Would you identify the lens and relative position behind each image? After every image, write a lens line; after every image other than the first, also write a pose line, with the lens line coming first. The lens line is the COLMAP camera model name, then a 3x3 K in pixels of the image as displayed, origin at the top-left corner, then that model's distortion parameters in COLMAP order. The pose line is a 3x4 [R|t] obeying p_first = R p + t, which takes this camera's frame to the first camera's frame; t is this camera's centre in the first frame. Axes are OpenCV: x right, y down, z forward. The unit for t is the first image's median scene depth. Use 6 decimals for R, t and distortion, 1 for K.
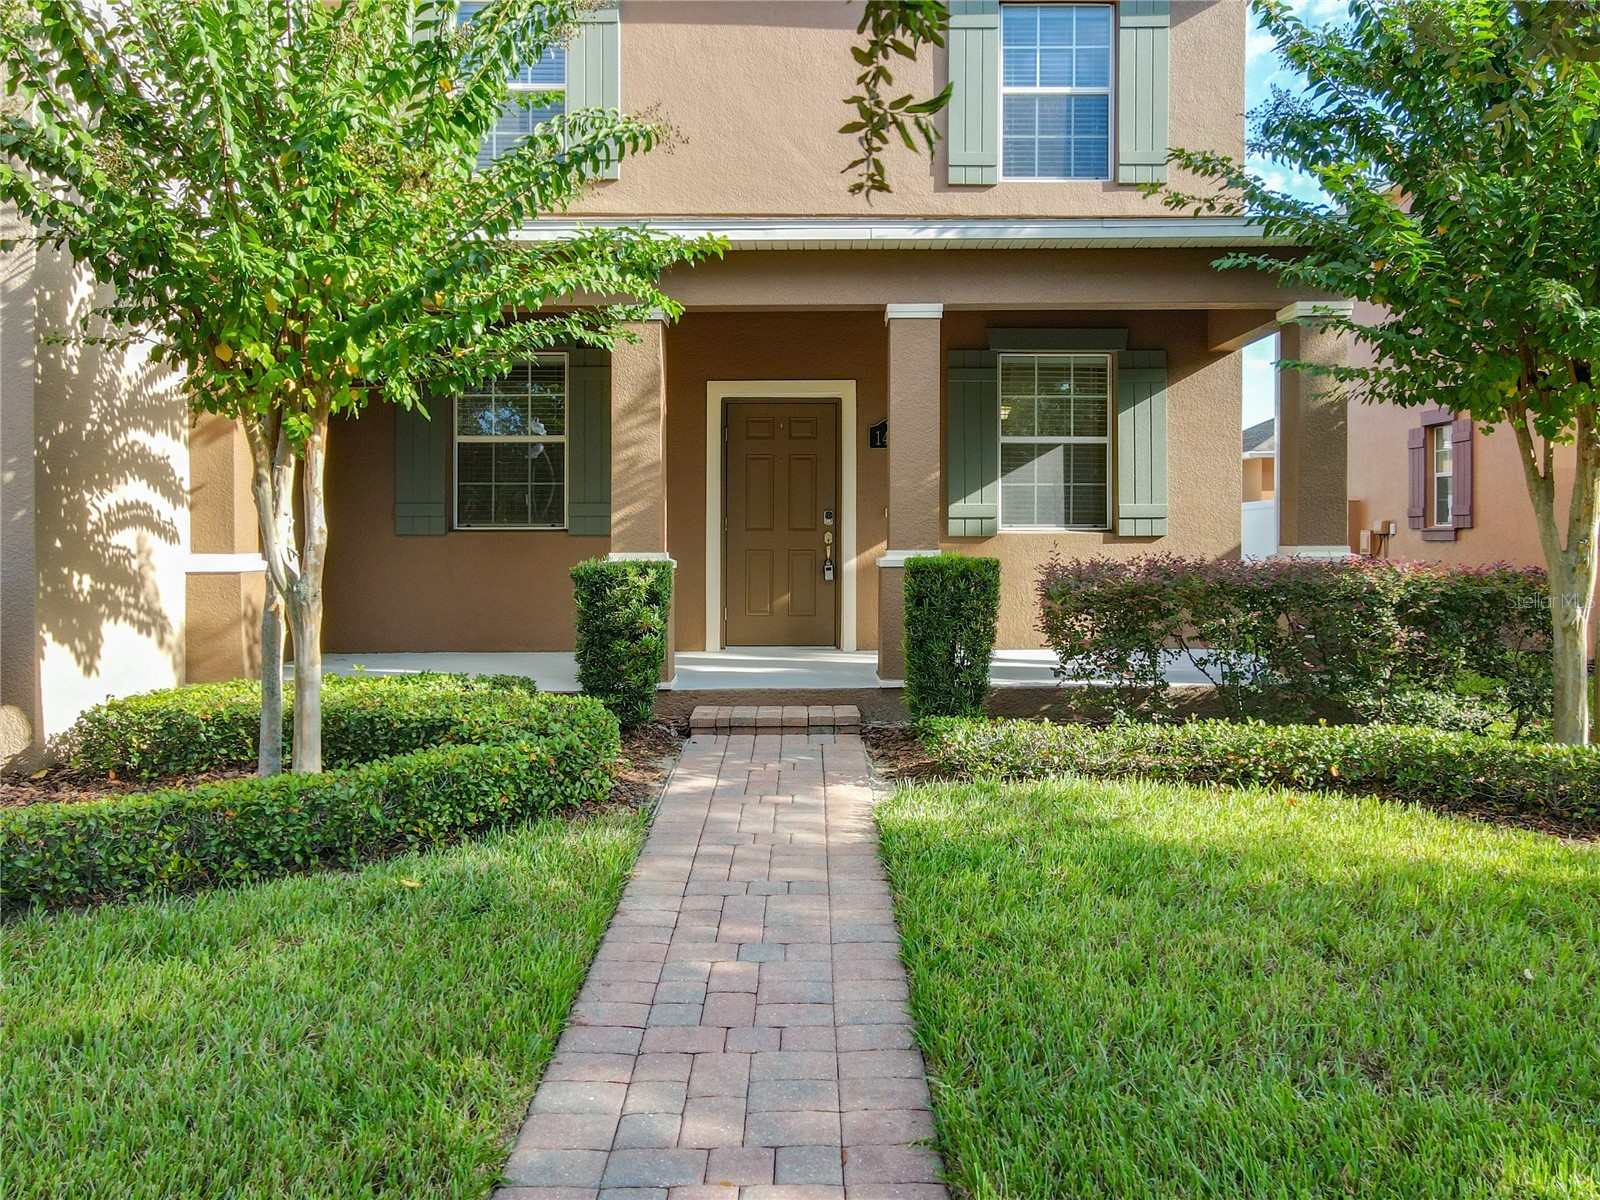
lens RADIAL K [[1118.2, 0, 773.4], [0, 1118.2, 629.9], [0, 0, 1]] dist [0.005604, 0.002509]
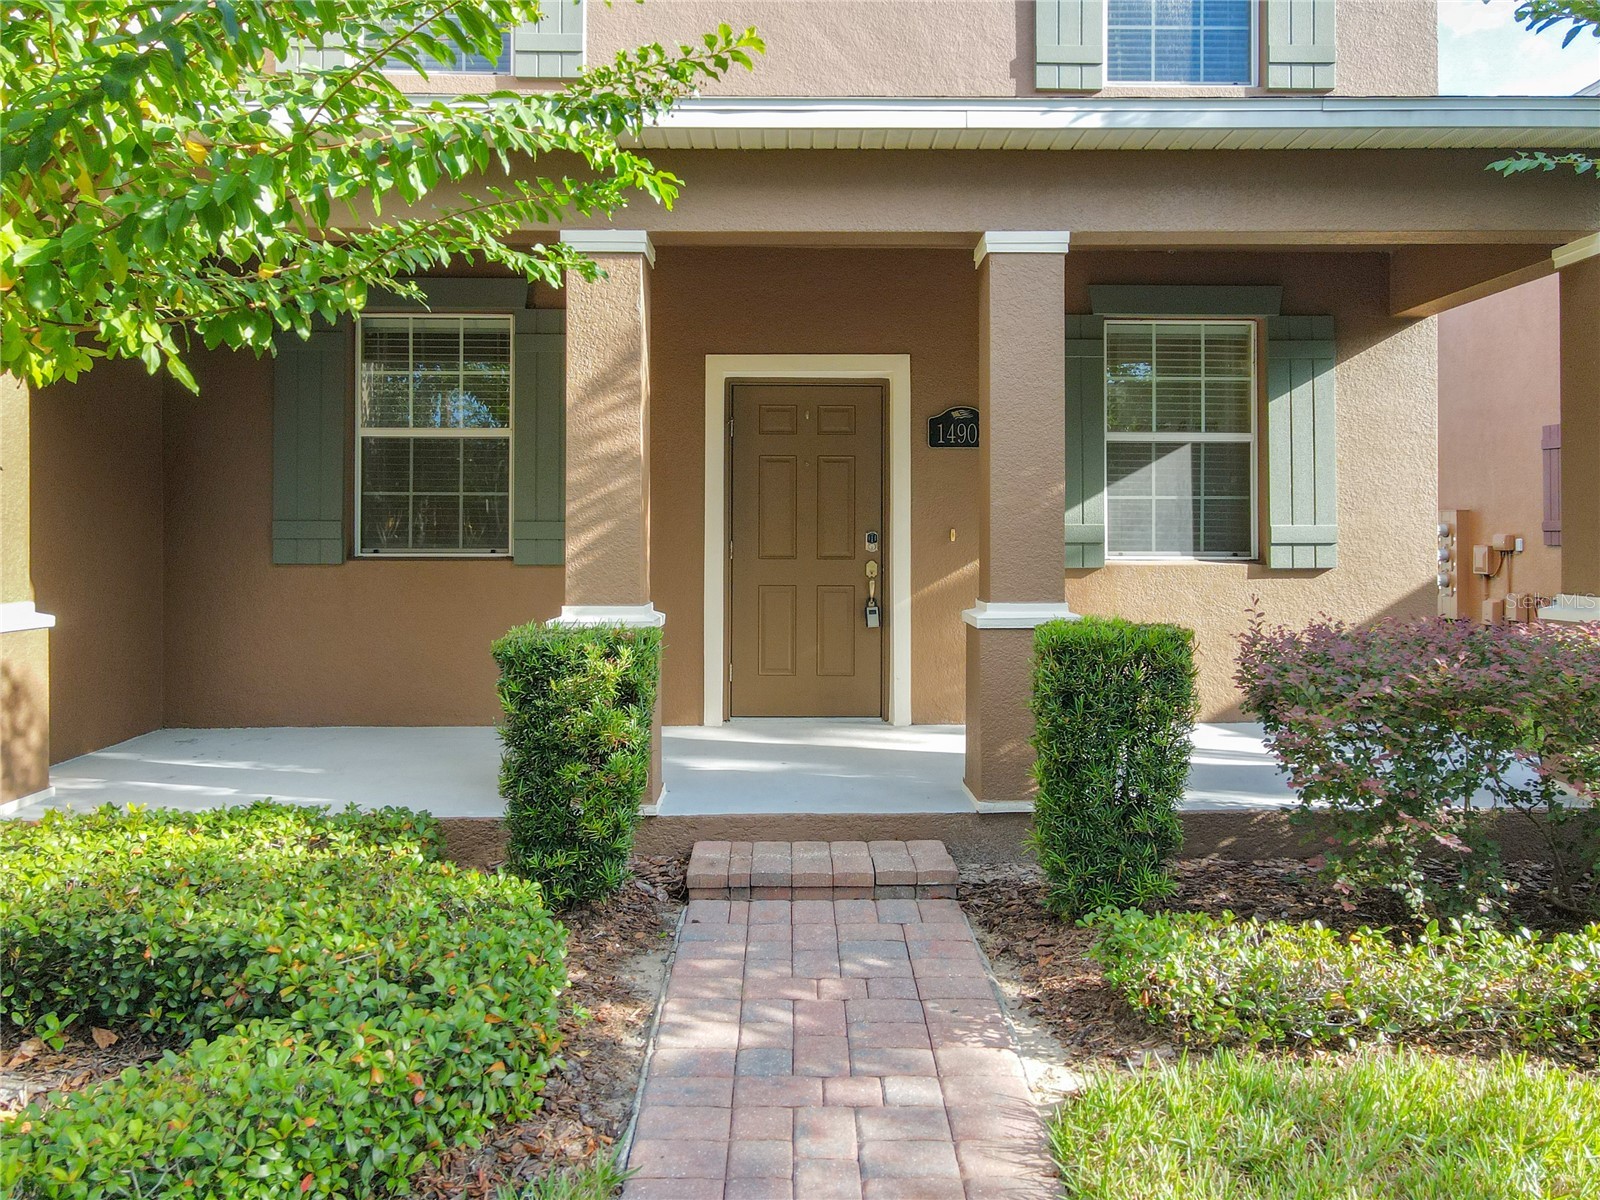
lens RADIAL K [[1157.1, 0, 787.6], [0, 1157.1, 601.0], [0, 0, 1]] dist [-0.001170, 0.032800]
pose [[0.999680, 0.000162, 0.025298, -0.037799], [0.000535, 0.999621, -0.027524, -0.062369], [-0.025293, 0.027529, 0.999301, 0.376740]]
